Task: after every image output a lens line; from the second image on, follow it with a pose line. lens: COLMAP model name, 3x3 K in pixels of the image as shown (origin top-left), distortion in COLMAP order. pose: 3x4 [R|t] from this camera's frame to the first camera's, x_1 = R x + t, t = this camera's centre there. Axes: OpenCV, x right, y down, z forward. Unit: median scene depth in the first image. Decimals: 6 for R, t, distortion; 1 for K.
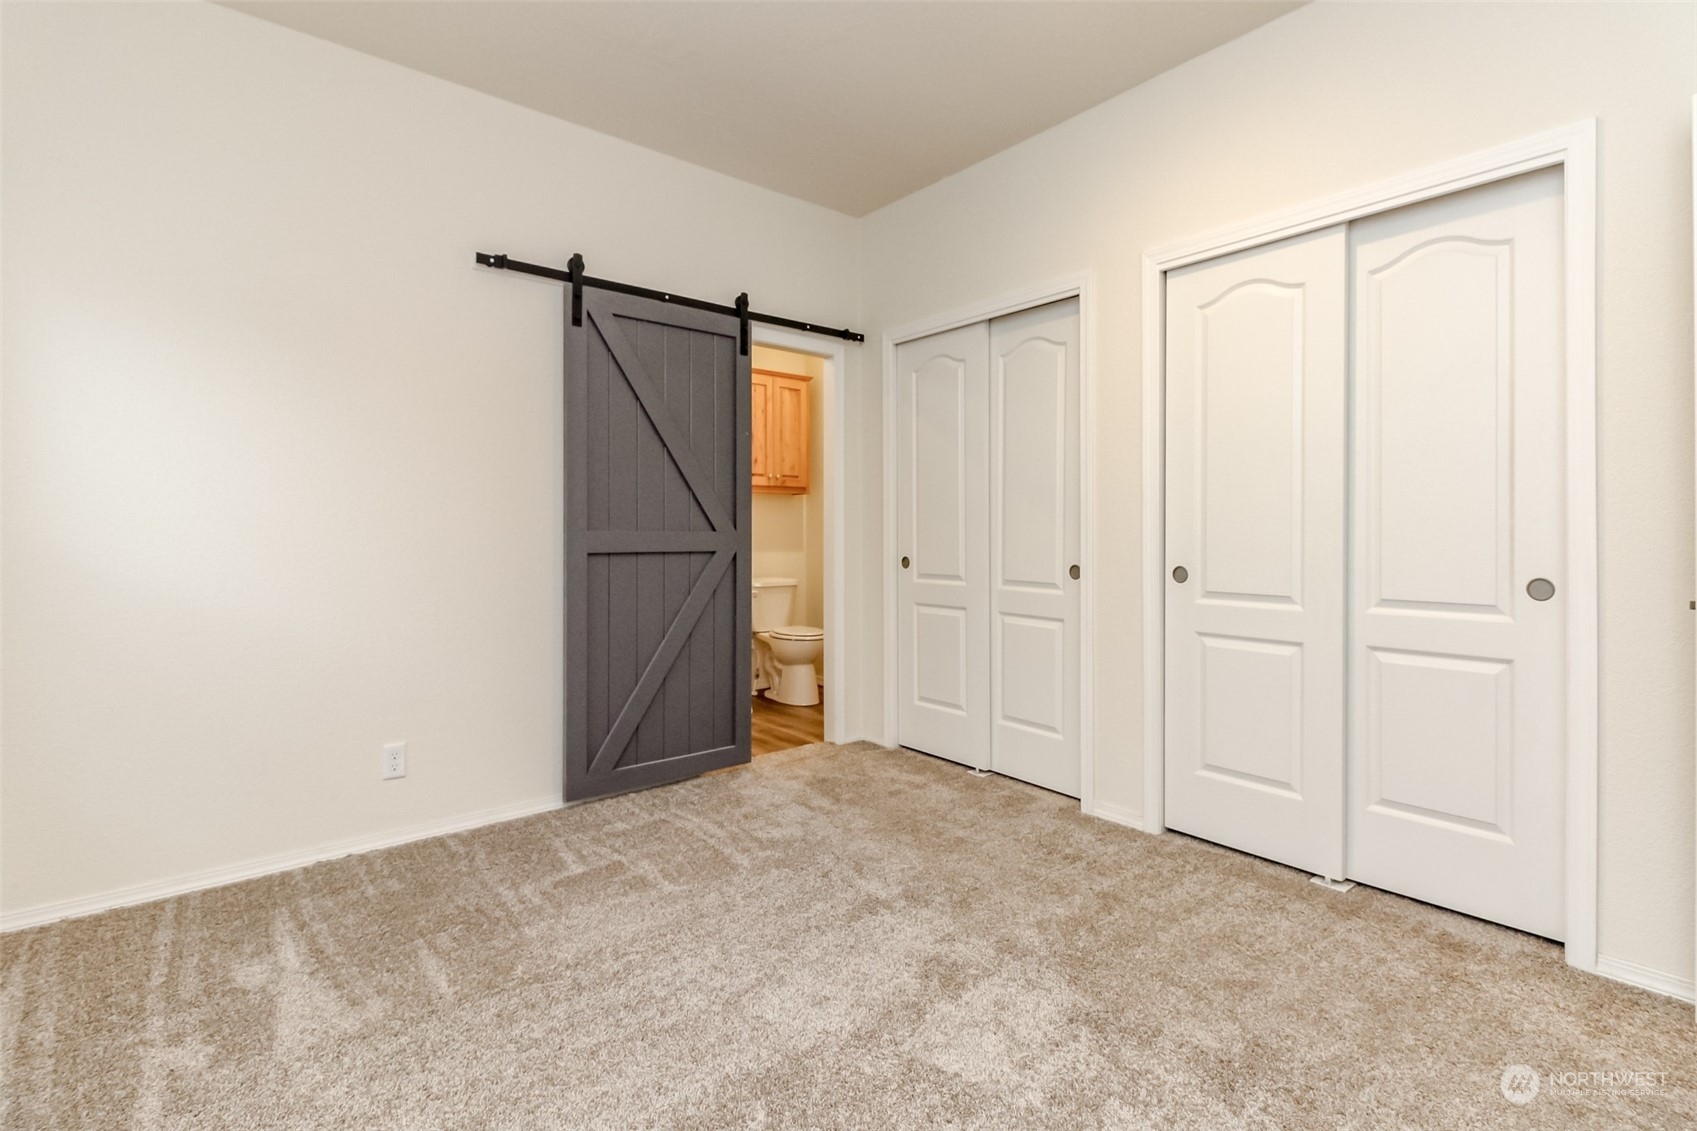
lens RADIAL K [[799.1, 0, 849.4], [0, 799.1, 534.2], [0, 0, 1]] dist [0.018457, -0.008320]
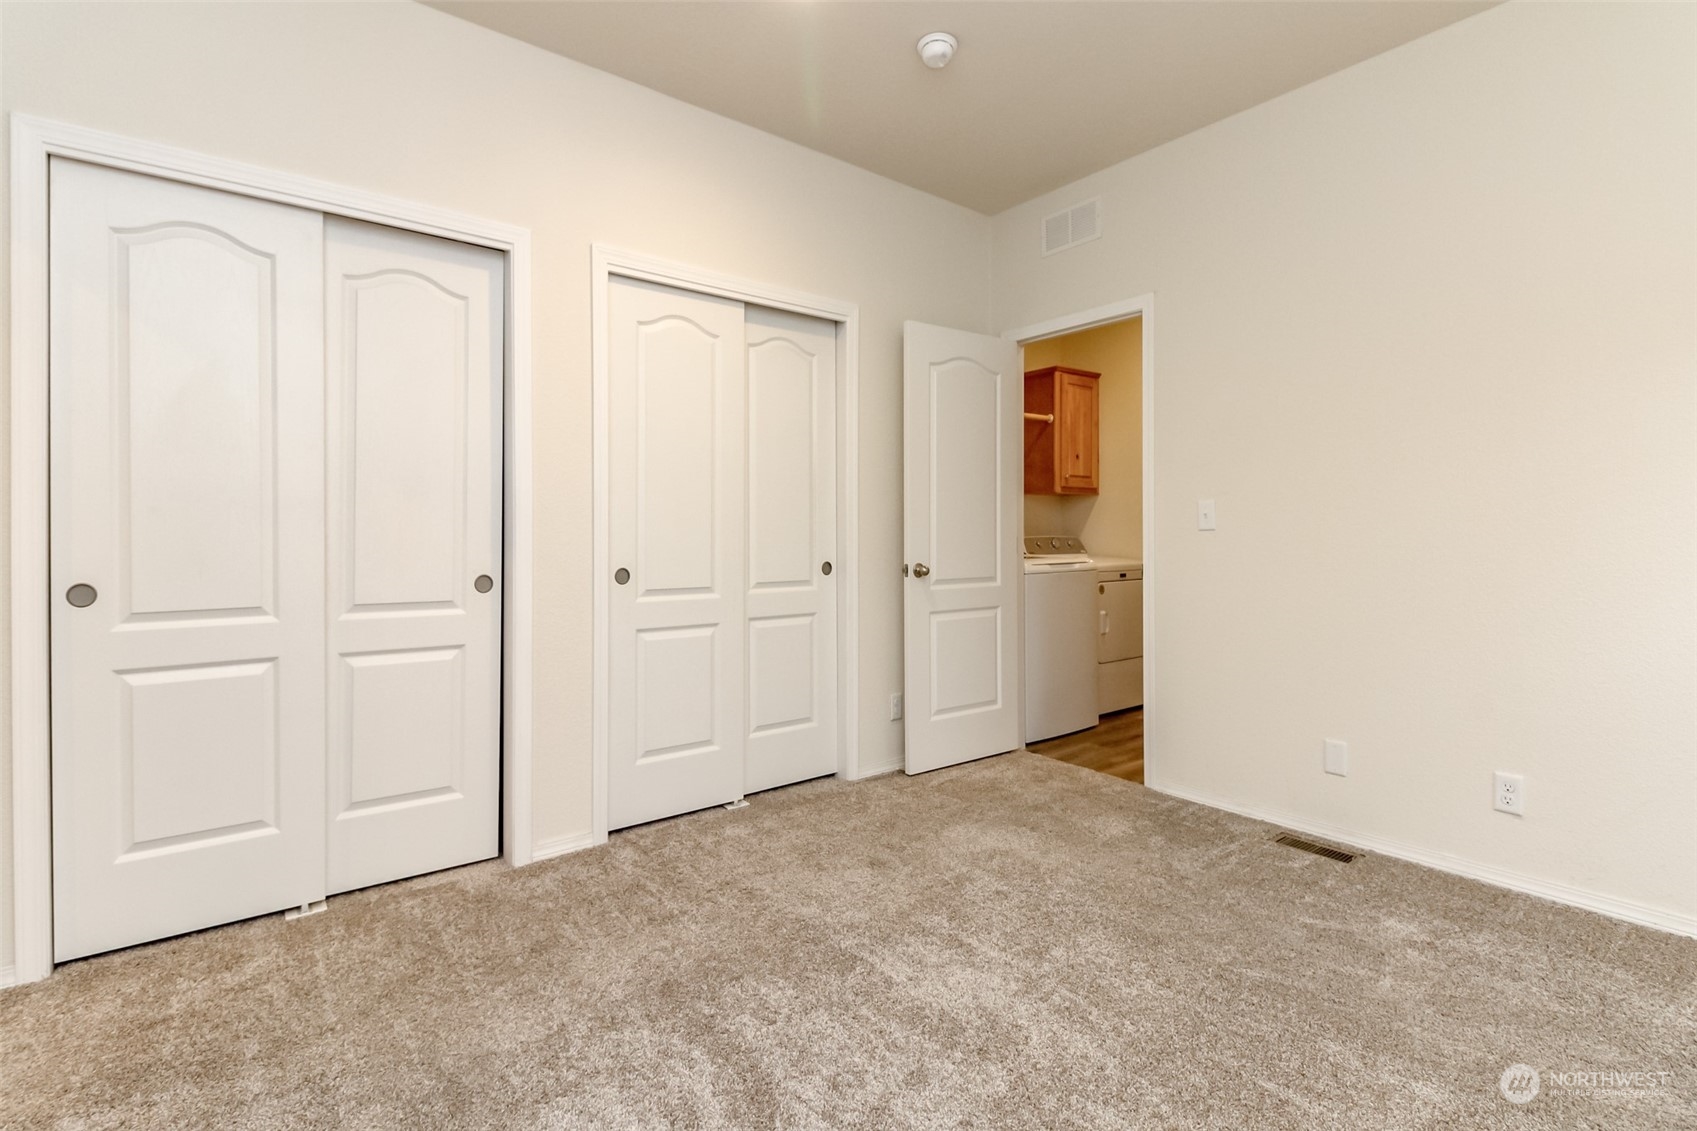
lens RADIAL K [[799.1, 0, 804.9], [0, 799.1, 525.8], [0, 0, 1]] dist [0.018457, -0.008320]
pose [[0.036740, 0.006946, 0.999301, -0.443763], [0.003271, 0.999970, -0.007071, -0.004425], [-0.999320, 0.003529, 0.036716, 0.539272]]
